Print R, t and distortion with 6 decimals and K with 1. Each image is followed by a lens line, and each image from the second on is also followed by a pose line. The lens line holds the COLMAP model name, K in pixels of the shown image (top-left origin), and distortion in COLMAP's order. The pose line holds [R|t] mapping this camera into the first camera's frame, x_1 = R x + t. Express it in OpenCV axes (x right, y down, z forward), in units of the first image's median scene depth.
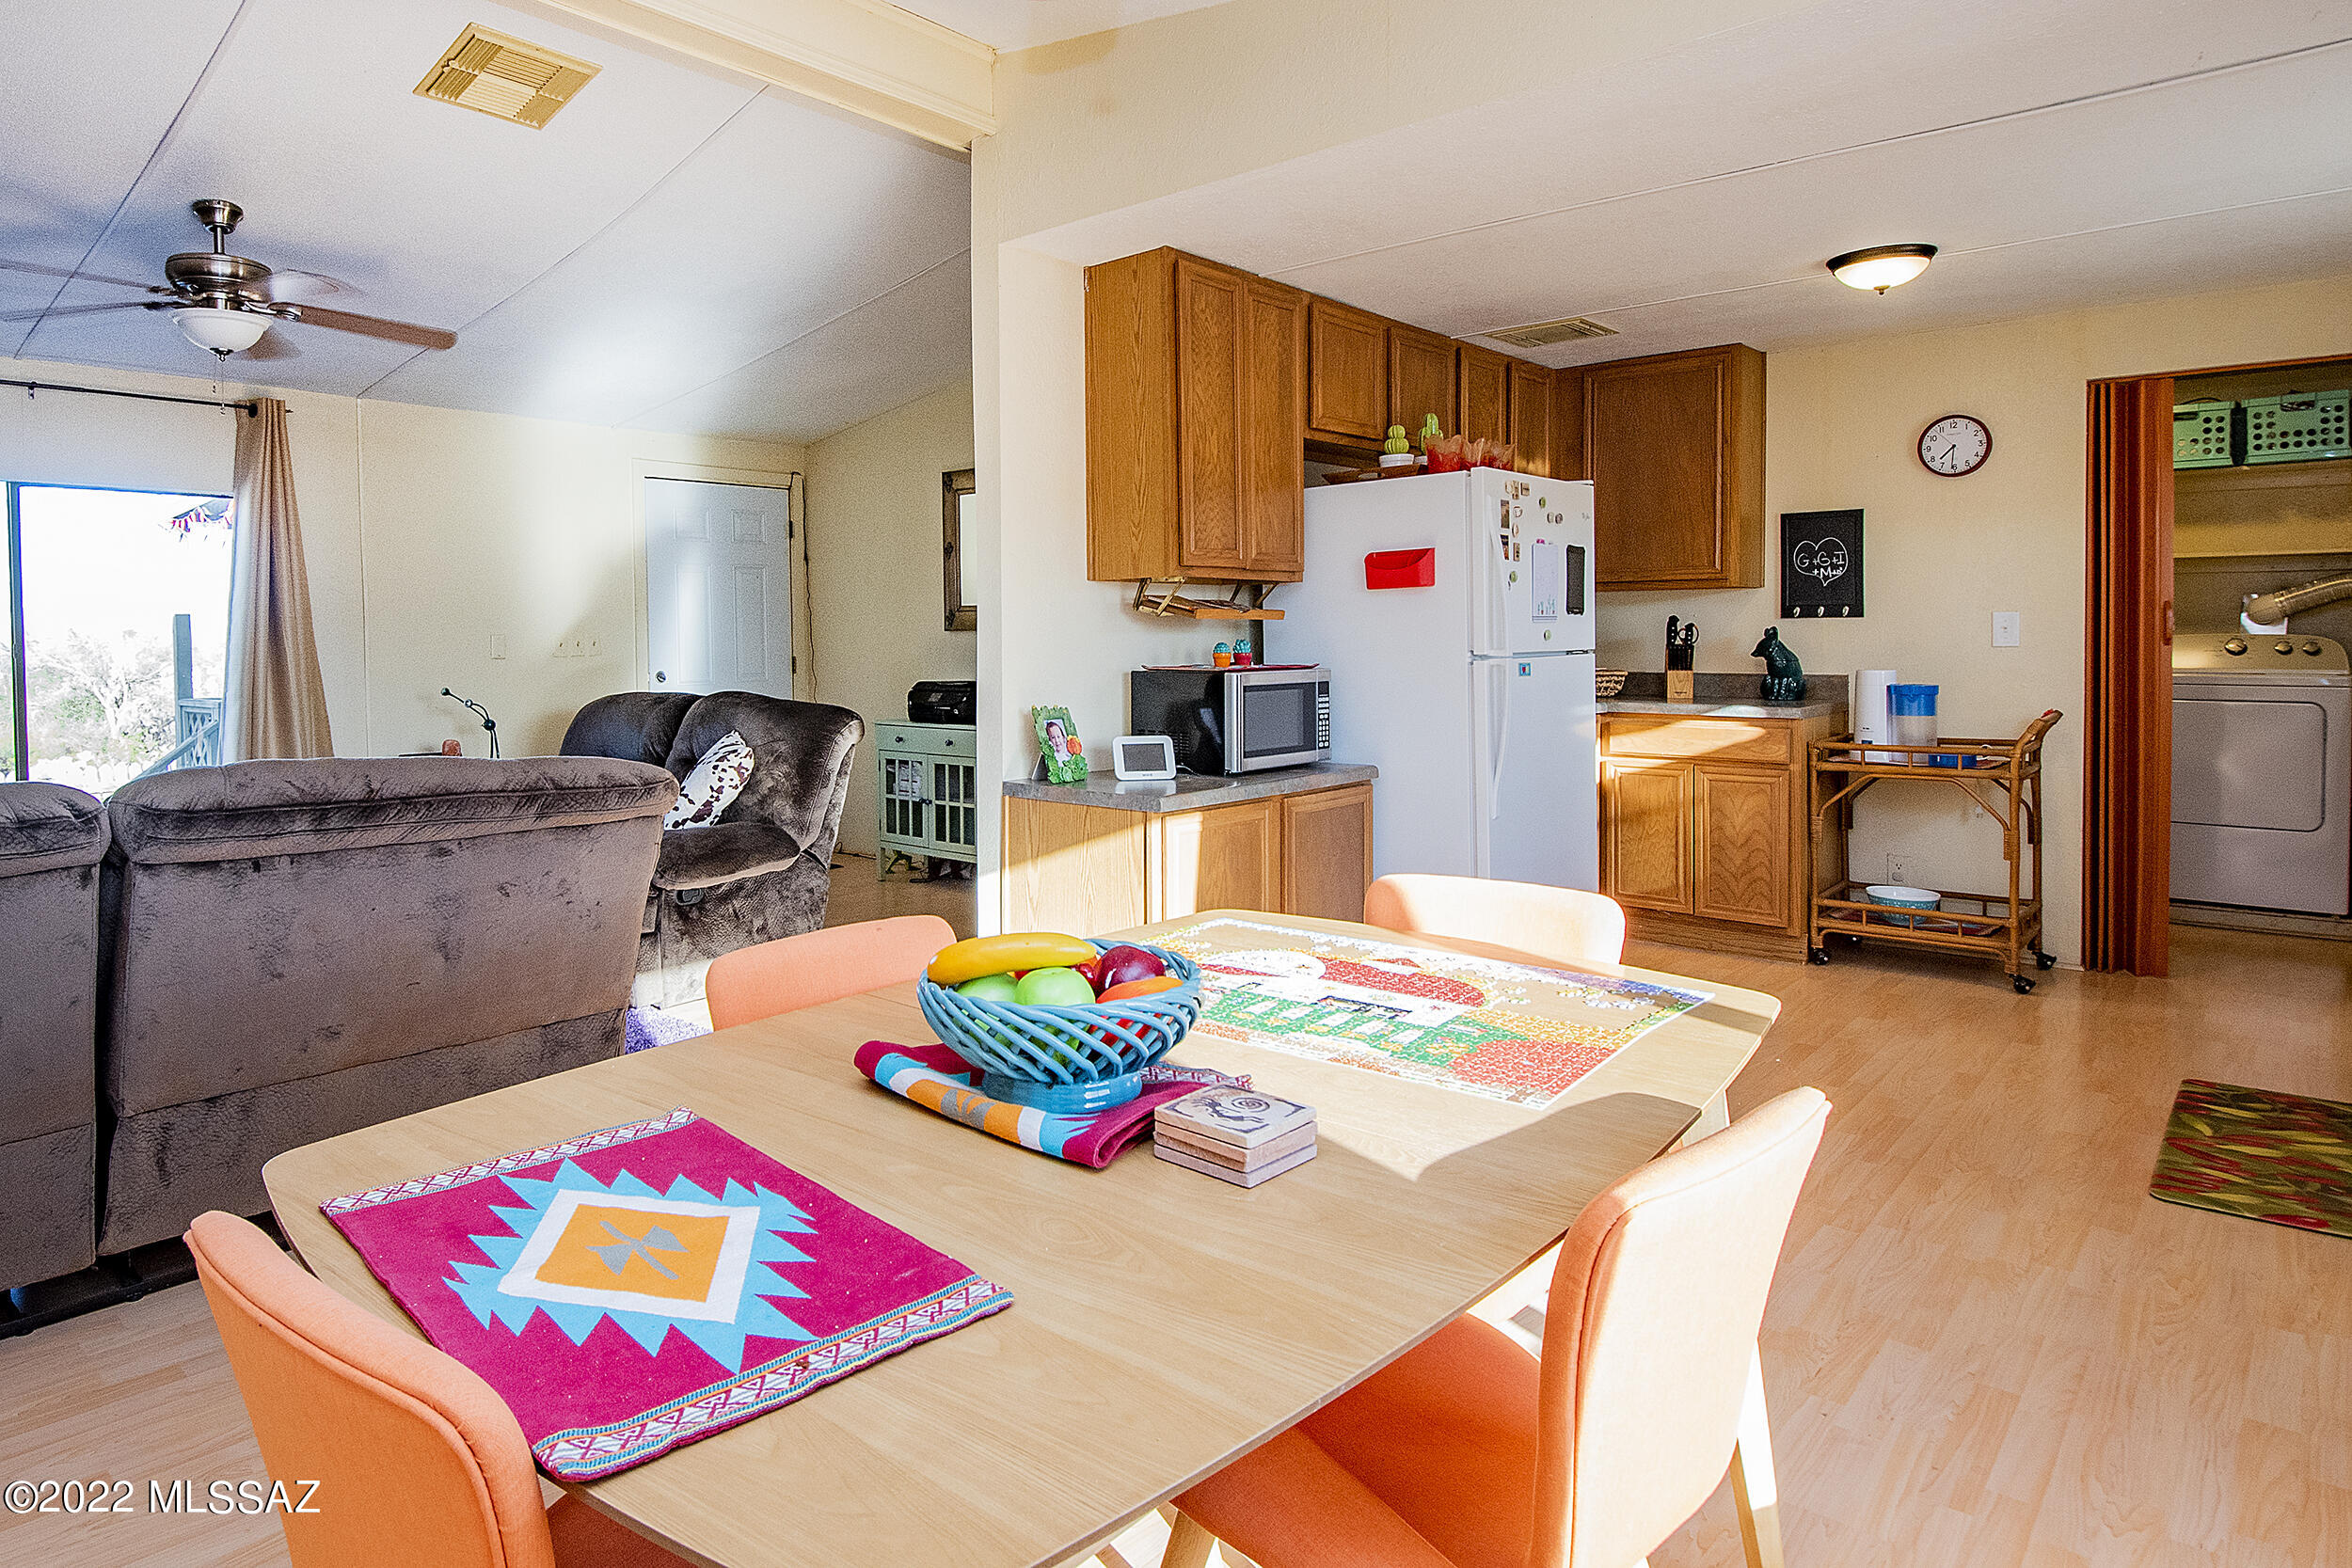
lens RADIAL K [[1348.6, 0, 996.3], [0, 1348.6, 673.1], [0, 0, 1]] dist [-0.010017, -0.011934]
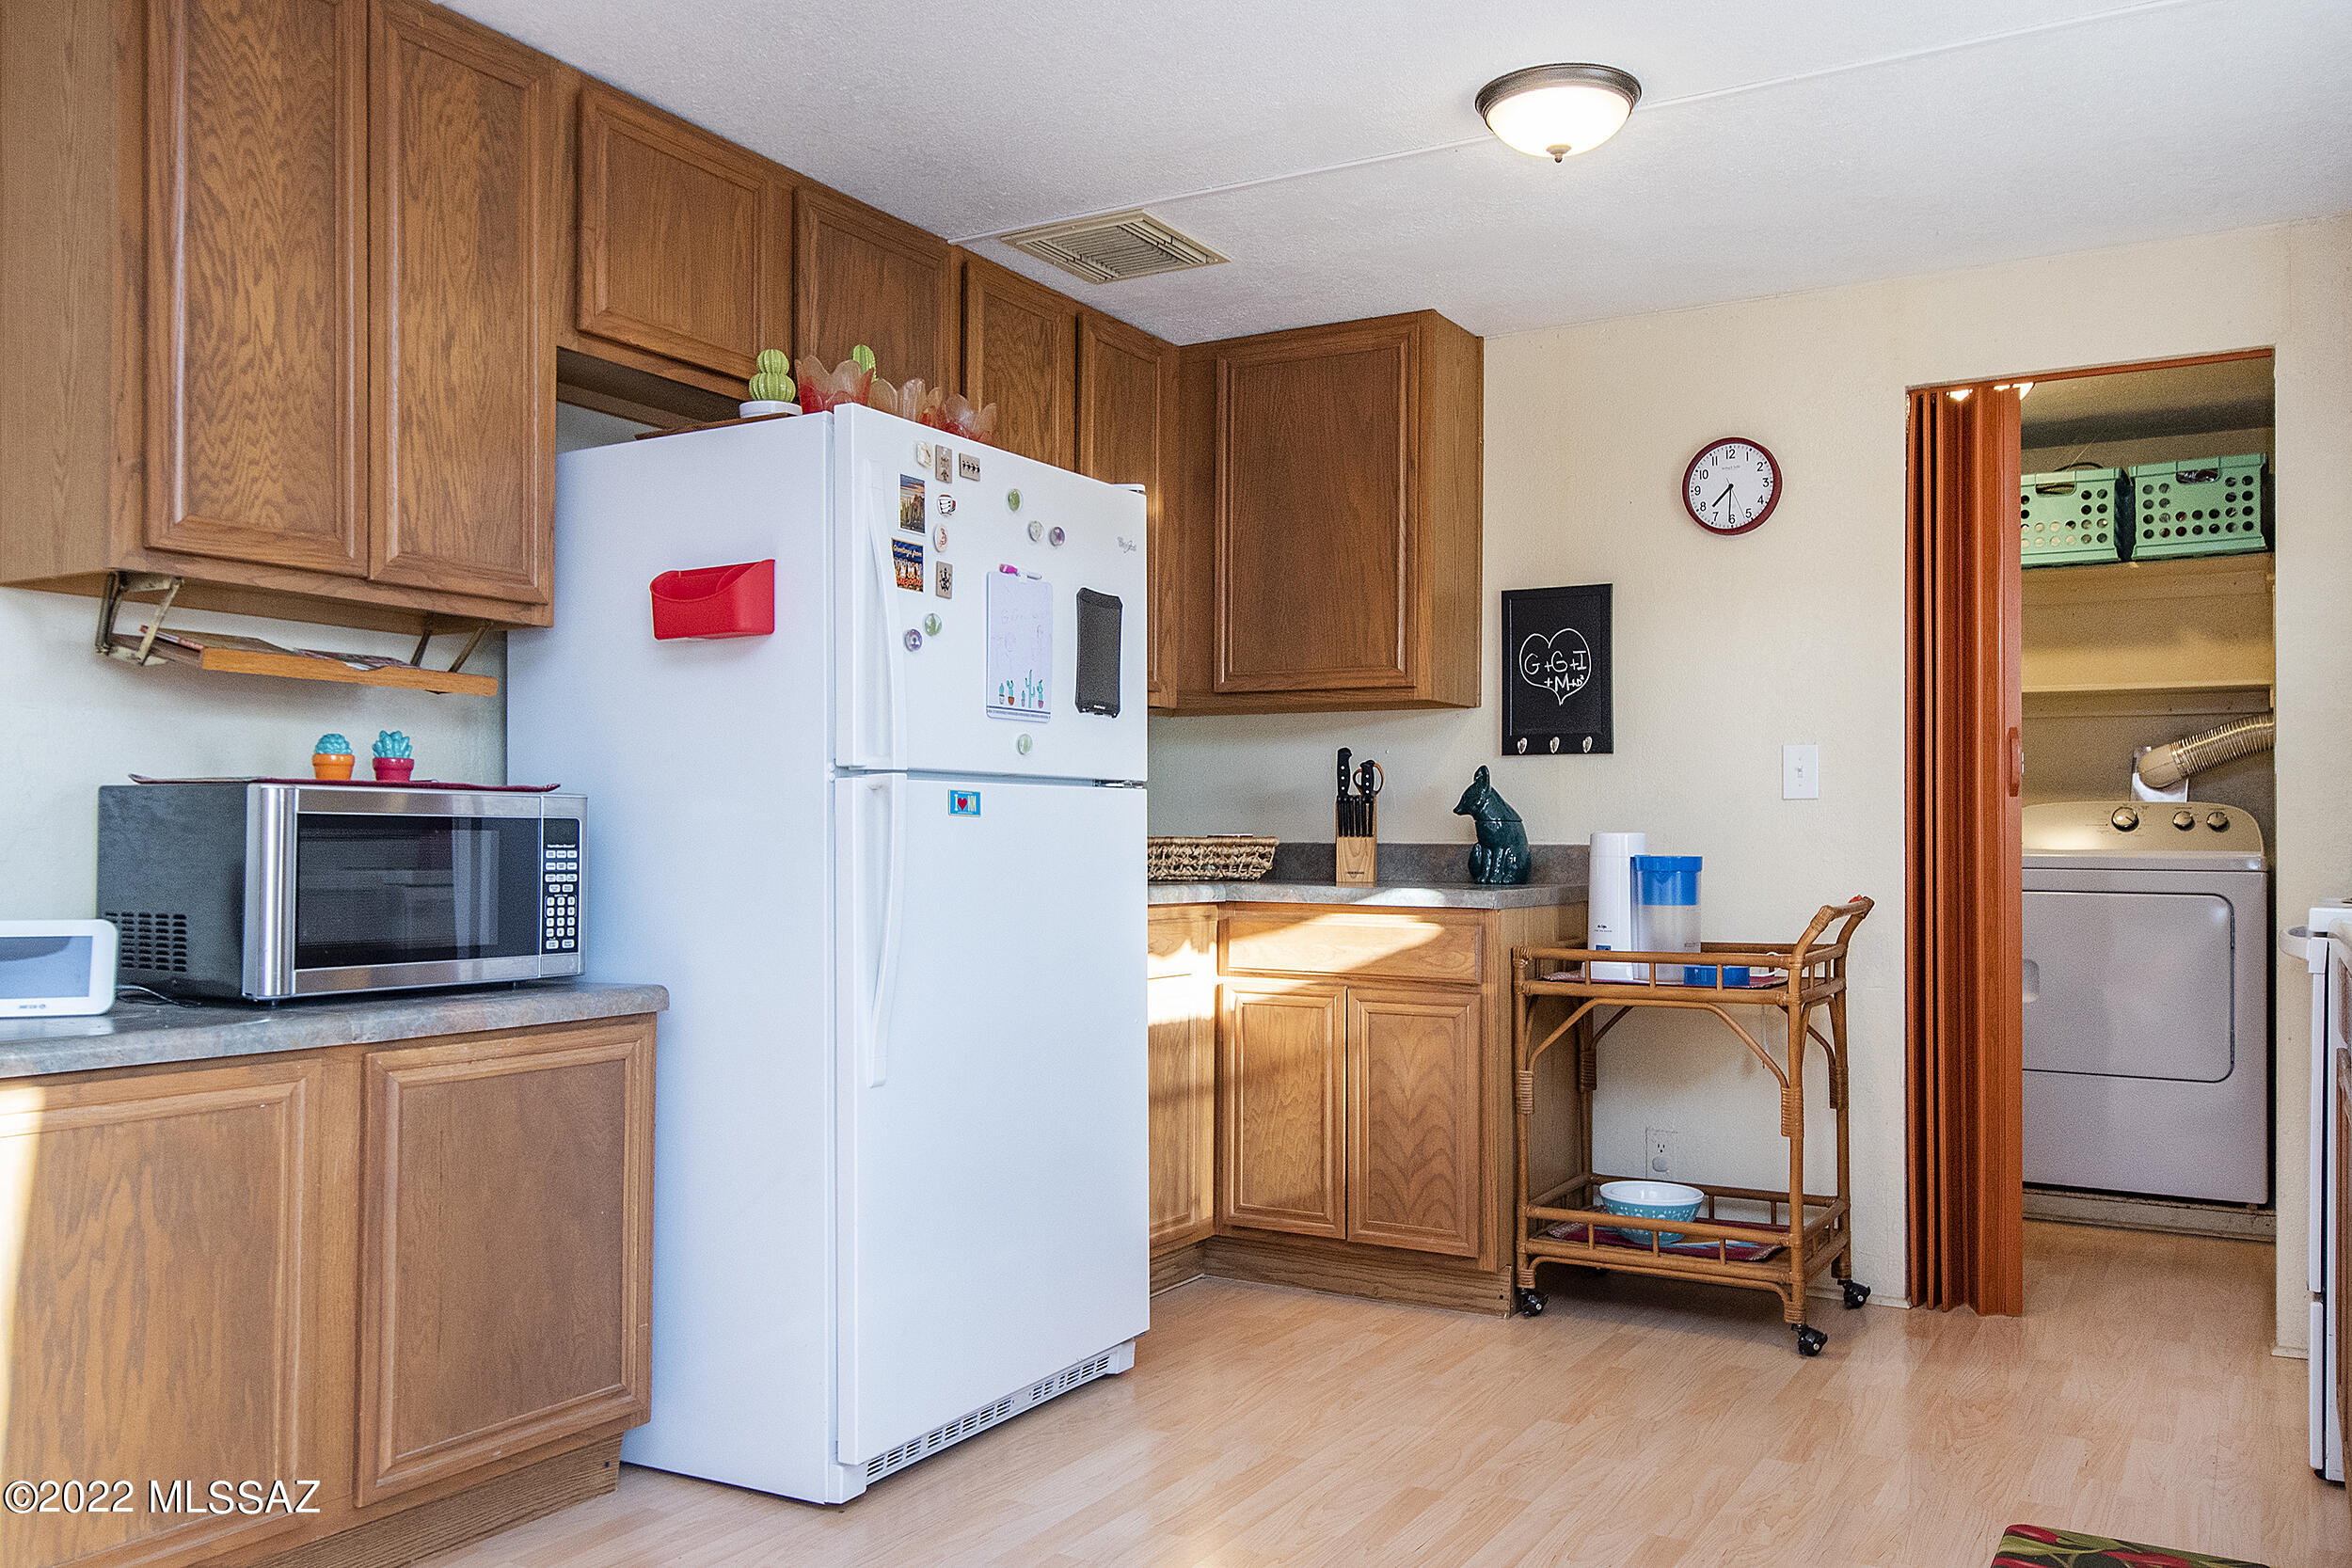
lens RADIAL K [[1790.3, 0, 1284.8], [0, 1790.3, 826.7], [0, 0, 1]] dist [0.019966, 0.002248]
pose [[0.957863, 0.018812, 0.286607, 0.269438], [-0.007504, 0.999151, -0.040502, 0.030028], [-0.287126, 0.036645, 0.957192, 0.245224]]
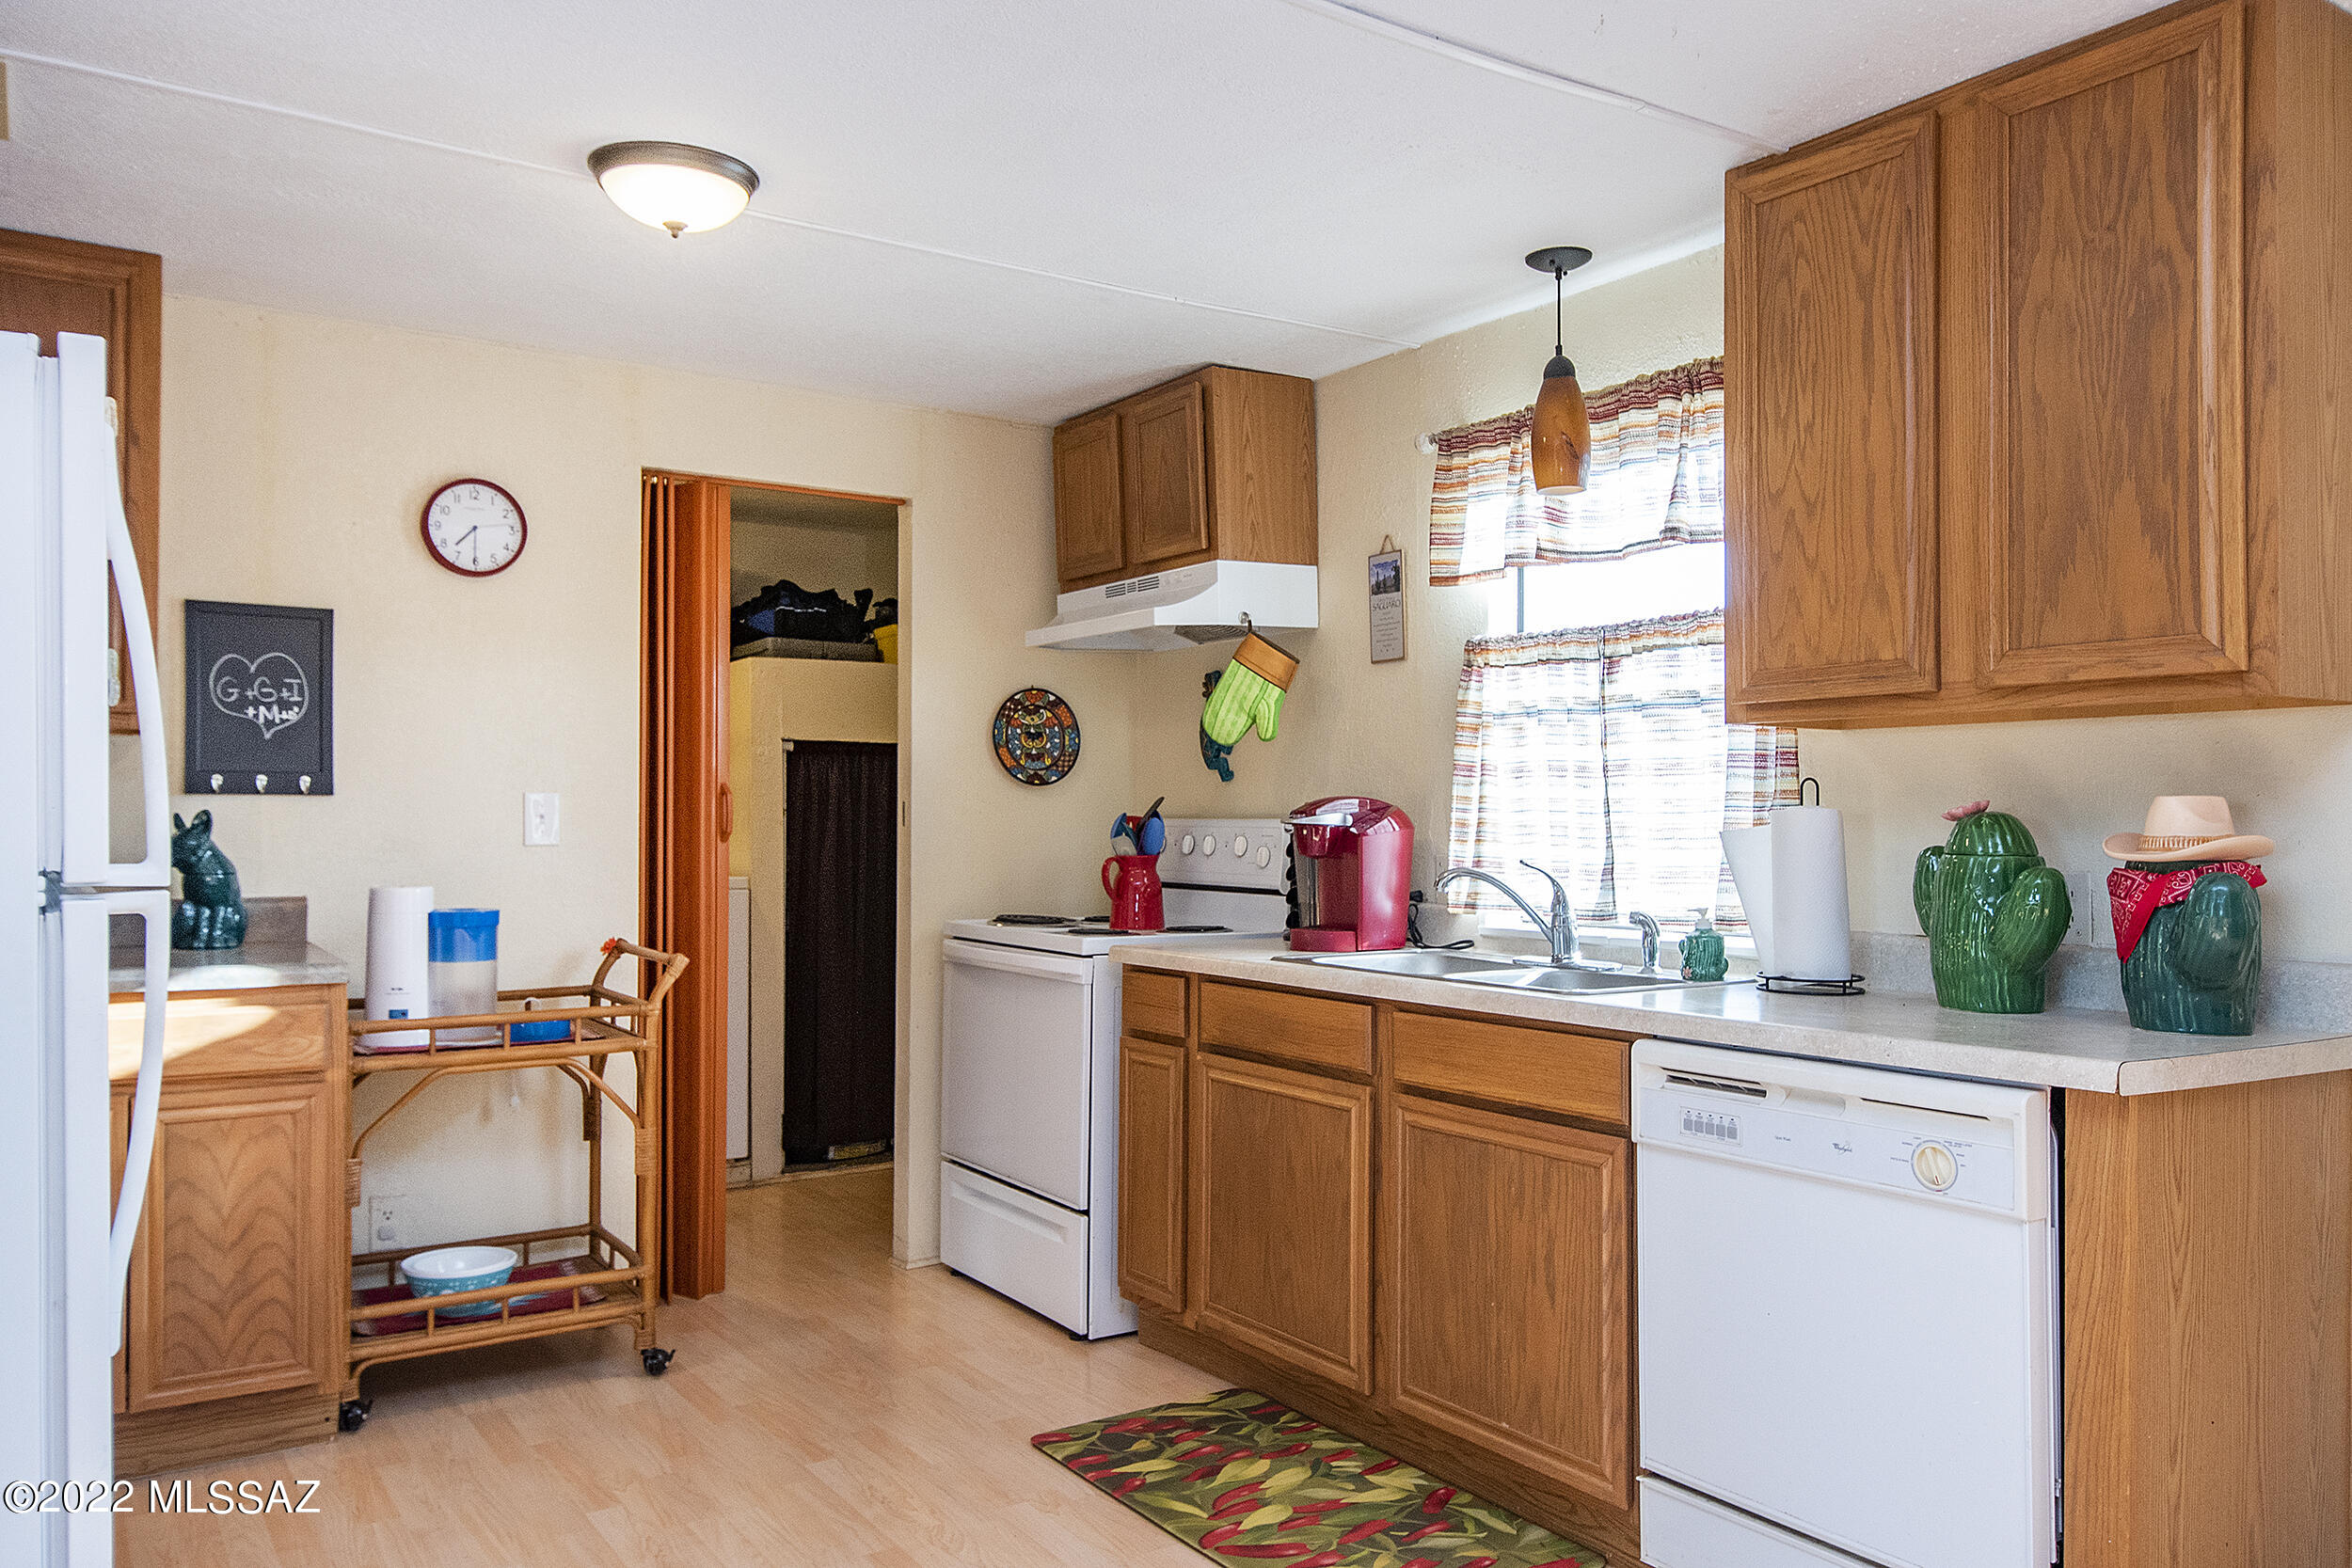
lens RADIAL K [[1710.1, 0, 1177.7], [0, 1710.1, 803.9], [0, 0, 1]] dist [0.001800, 0.002118]
pose [[0.180606, 0.017399, 0.983402, -0.016090], [0.020112, 0.999569, -0.021379, -0.015849], [-0.983350, 0.023639, 0.180178, 0.535252]]
